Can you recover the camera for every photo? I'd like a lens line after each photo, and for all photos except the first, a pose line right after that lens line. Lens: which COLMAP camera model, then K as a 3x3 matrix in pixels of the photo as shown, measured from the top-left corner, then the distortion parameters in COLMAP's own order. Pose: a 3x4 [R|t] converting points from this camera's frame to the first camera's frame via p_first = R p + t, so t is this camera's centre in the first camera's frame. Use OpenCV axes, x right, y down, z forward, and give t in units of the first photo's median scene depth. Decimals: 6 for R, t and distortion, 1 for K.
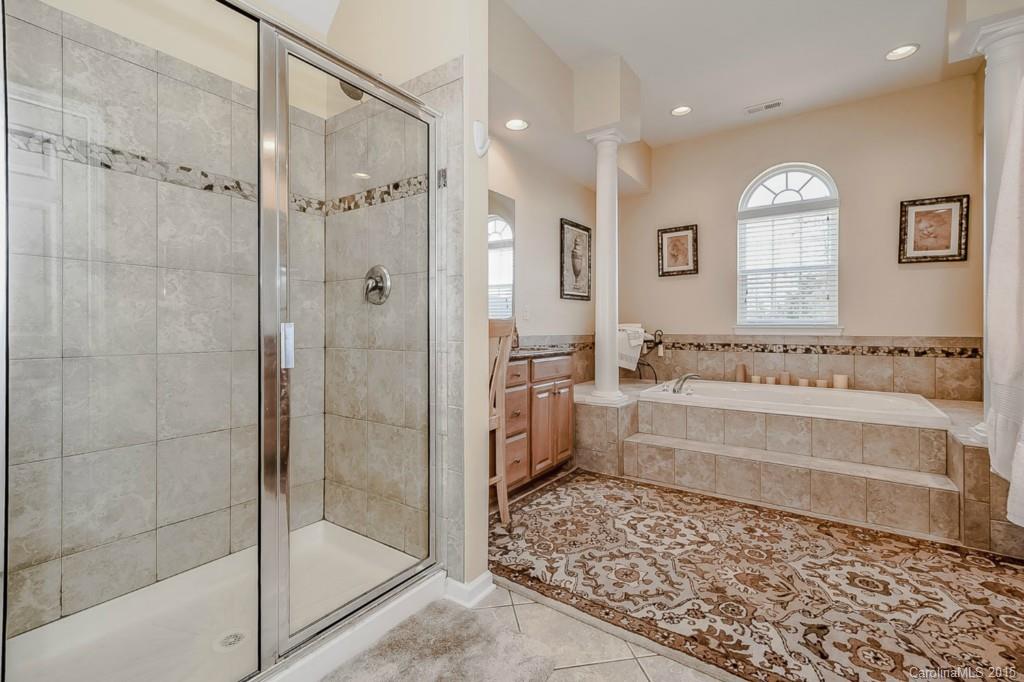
lens RADIAL K [[451.0, 0, 514.6], [0, 451.0, 333.5], [0, 0, 1]] dist [0.011456, -0.002774]
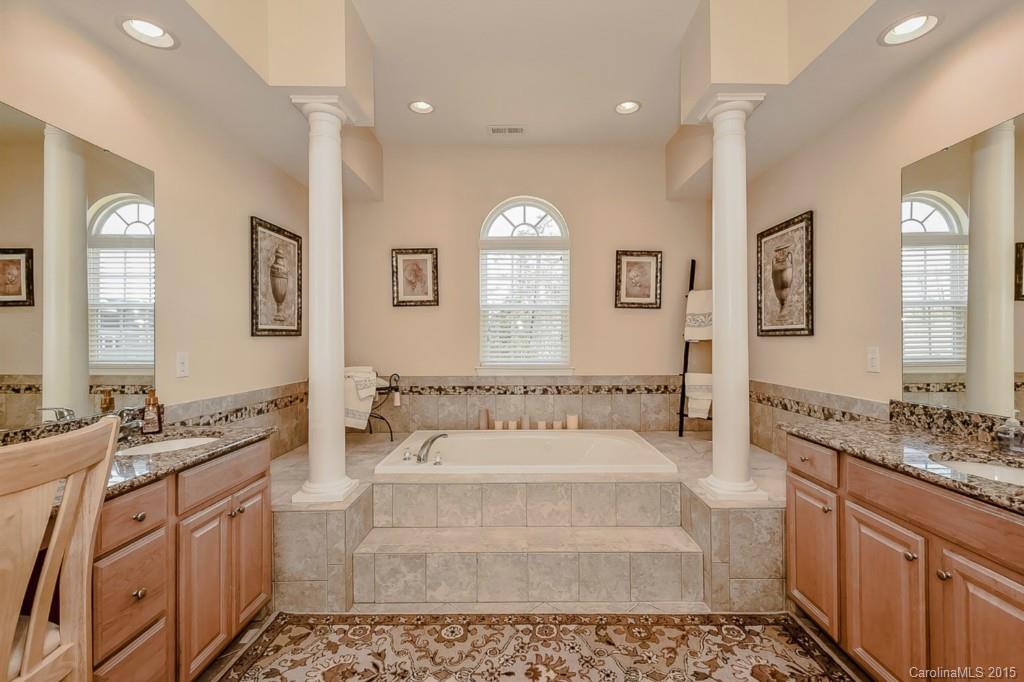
lens RADIAL K [[451.0, 0, 516.1], [0, 451.0, 339.8], [0, 0, 1]] dist [0.011456, -0.002774]
pose [[0.822127, -0.002633, 0.569298, 0.050471], [0.009600, 0.999911, -0.009239, -0.074477], [-0.569223, 0.013061, 0.822079, 0.272314]]
